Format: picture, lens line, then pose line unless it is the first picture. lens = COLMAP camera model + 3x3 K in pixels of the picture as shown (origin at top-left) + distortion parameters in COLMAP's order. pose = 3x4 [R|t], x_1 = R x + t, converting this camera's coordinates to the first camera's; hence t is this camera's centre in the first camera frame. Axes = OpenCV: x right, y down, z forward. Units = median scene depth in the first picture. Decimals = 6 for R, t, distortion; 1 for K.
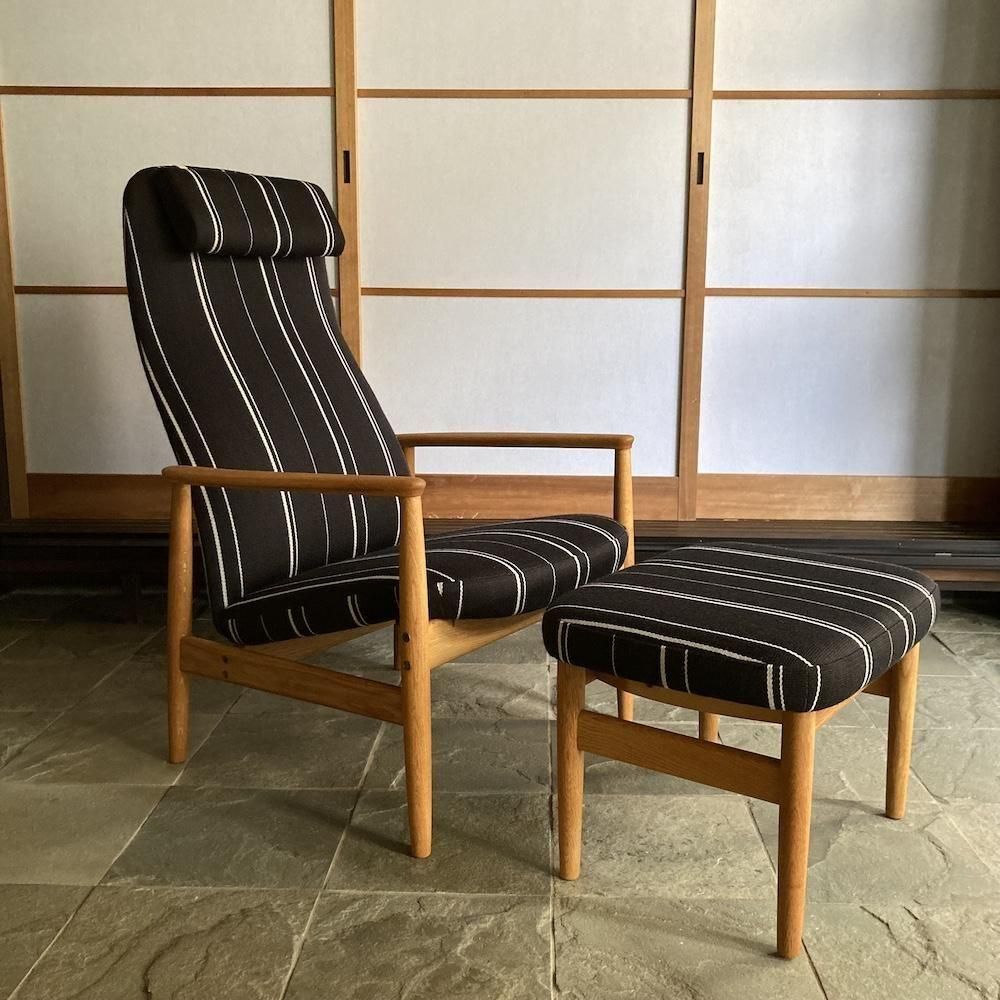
lens RADIAL K [[1091.3, 0, 500.0], [0, 1091.3, 500.0], [0, 0, 1]] dist [0.052717, -0.140962]
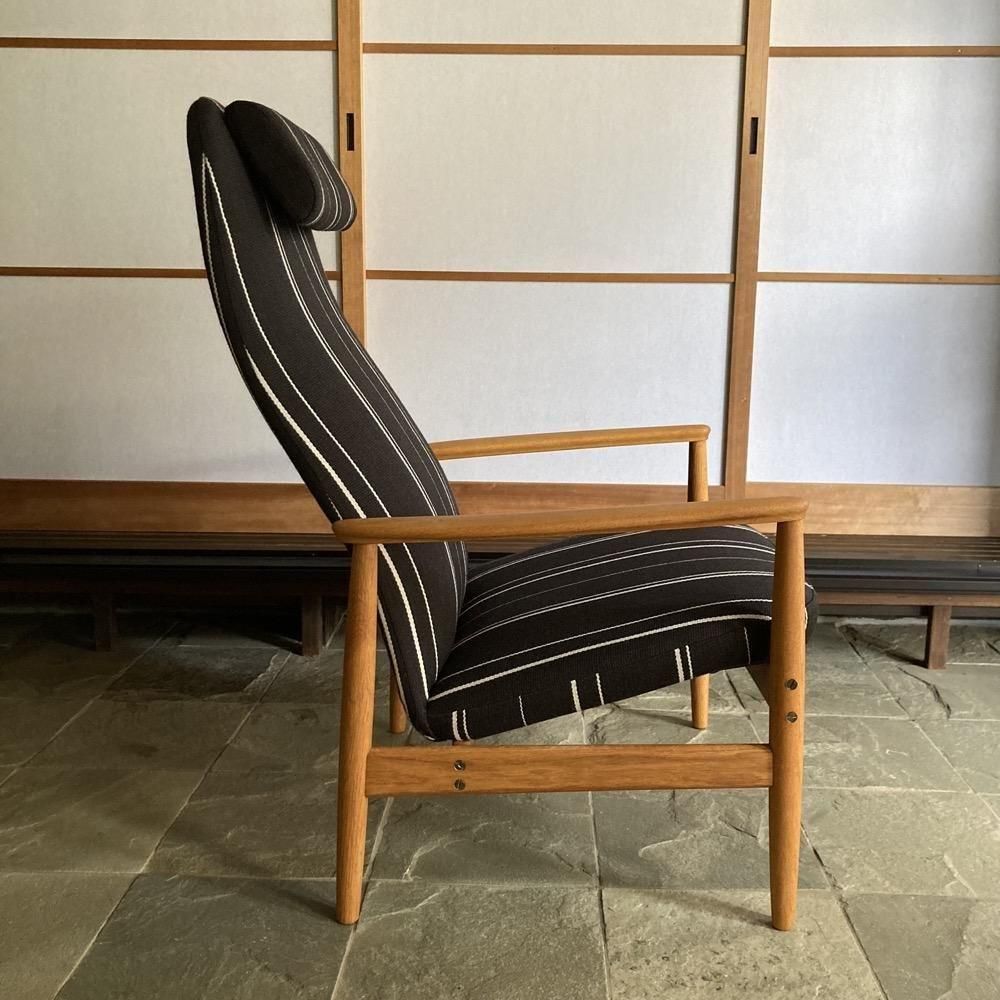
lens RADIAL K [[1095.7, 0, 500.4], [0, 1095.7, 495.9], [0, 0, 1]] dist [-0.004962, 0.028257]
pose [[0.999989, 0.004170, 0.002099, -0.026848], [-0.004192, 0.999937, 0.010378, -0.029558], [-0.002056, -0.010386, 0.999944, 0.157487]]
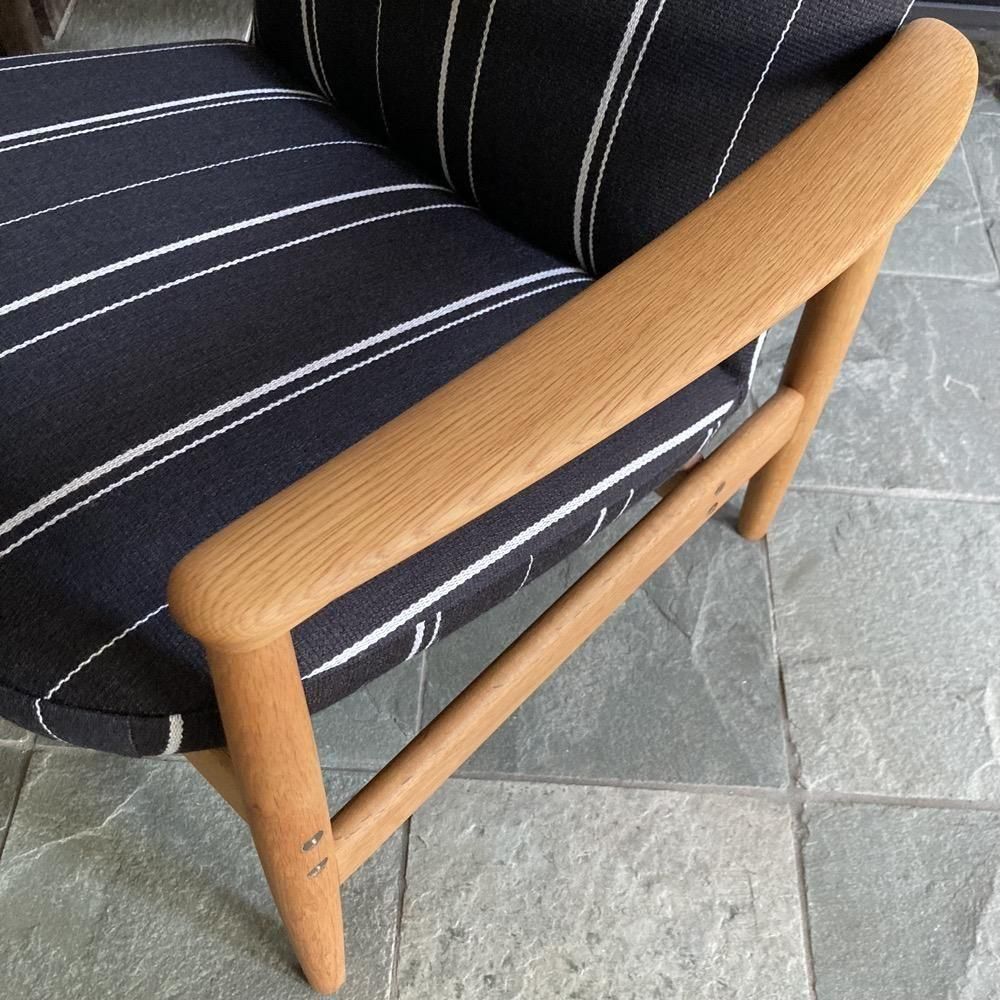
lens RADIAL K [[1091.3, 0, 500.0], [0, 1091.3, 500.0], [0, 0, 1]] dist [0.052717, -0.140962]
pose [[0.999008, 0.033828, 0.028969, 0.059003], [-0.044375, 0.700628, 0.712145, -0.156779], [0.003794, -0.712724, 0.701434, 0.643308]]
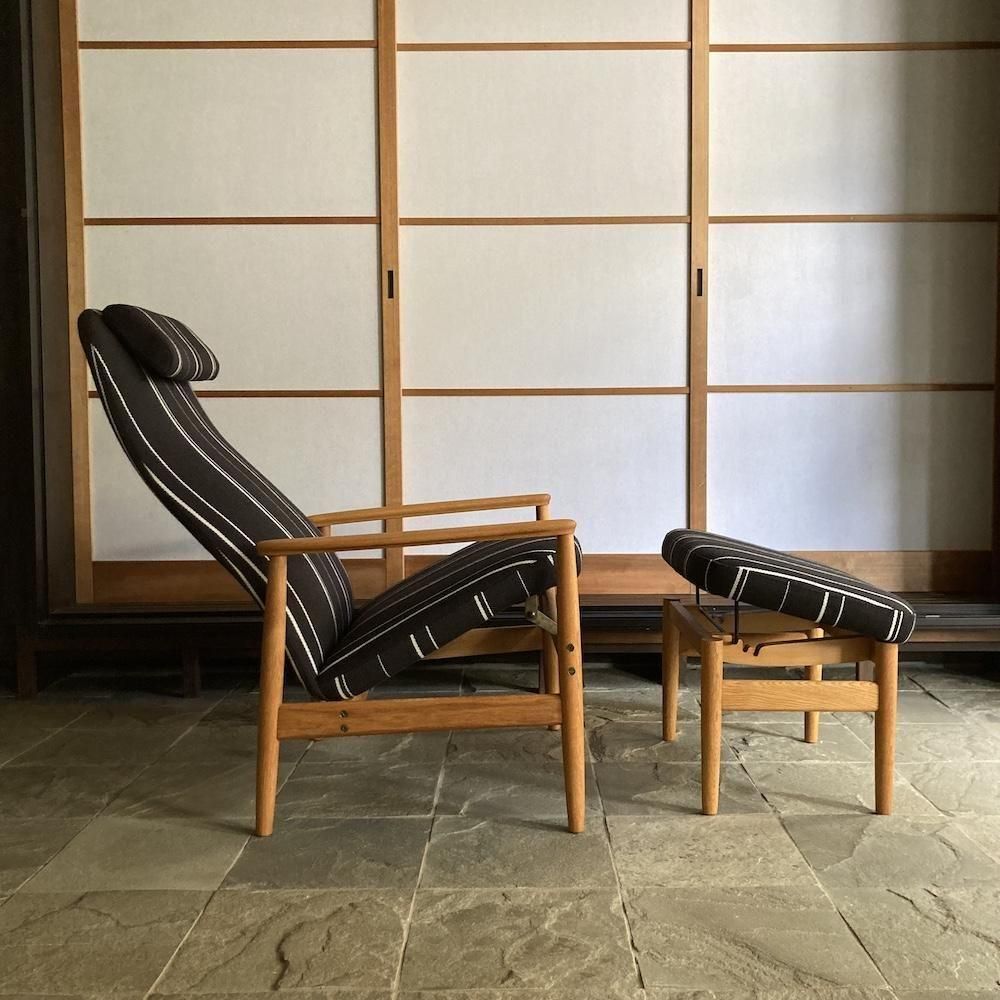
lens RADIAL K [[1089.6, 0, 505.5], [0, 1089.6, 494.9], [0, 0, 1]] dist [0.061444, -0.154349]
pose [[0.999551, -0.014629, 0.026152, -0.068819], [0.017600, 0.992948, -0.117235, 0.062141], [-0.024253, 0.117642, 0.992760, -0.131622]]
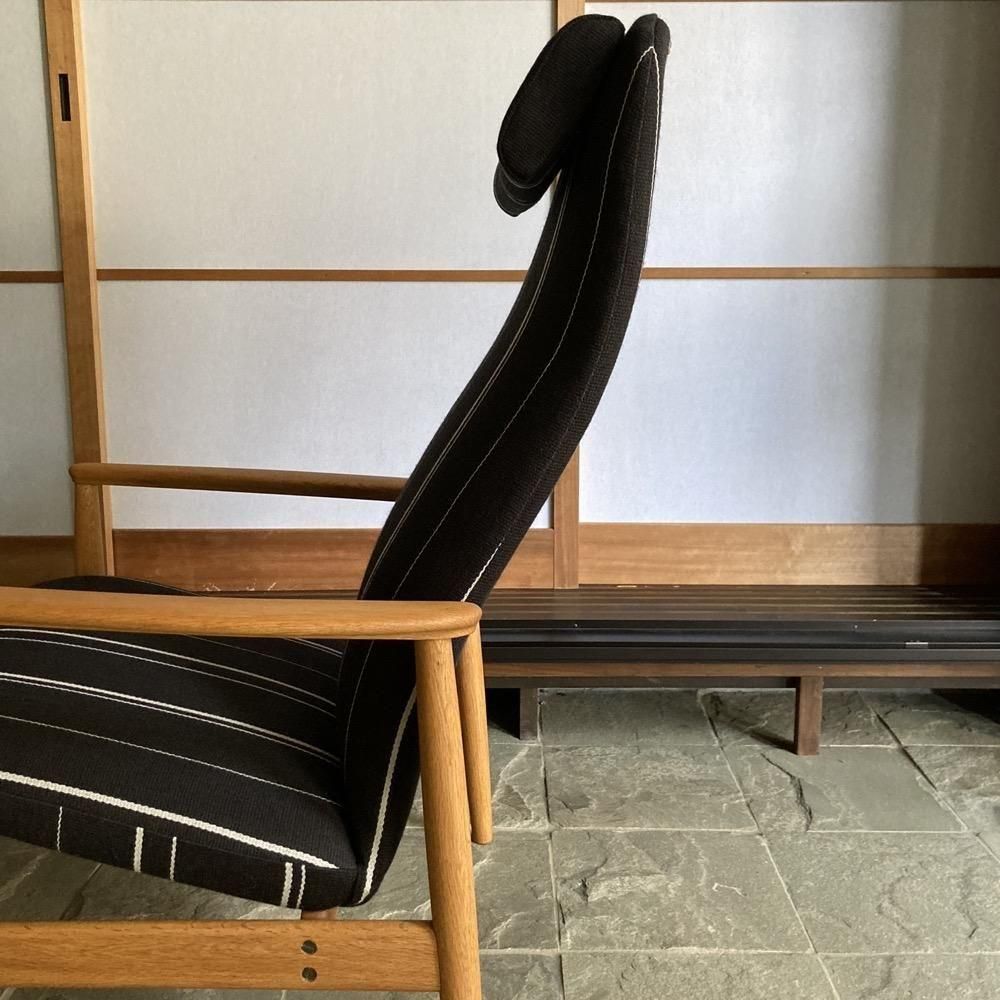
lens RADIAL K [[1122.1, 0, 501.0], [0, 1122.1, 485.5], [0, 0, 1]] dist [0.014710, 0.002273]
pose [[0.999569, -0.012531, 0.026561, 0.150512], [0.012767, 0.999880, -0.008719, -0.059919], [-0.026449, 0.009054, 0.999609, 0.357603]]
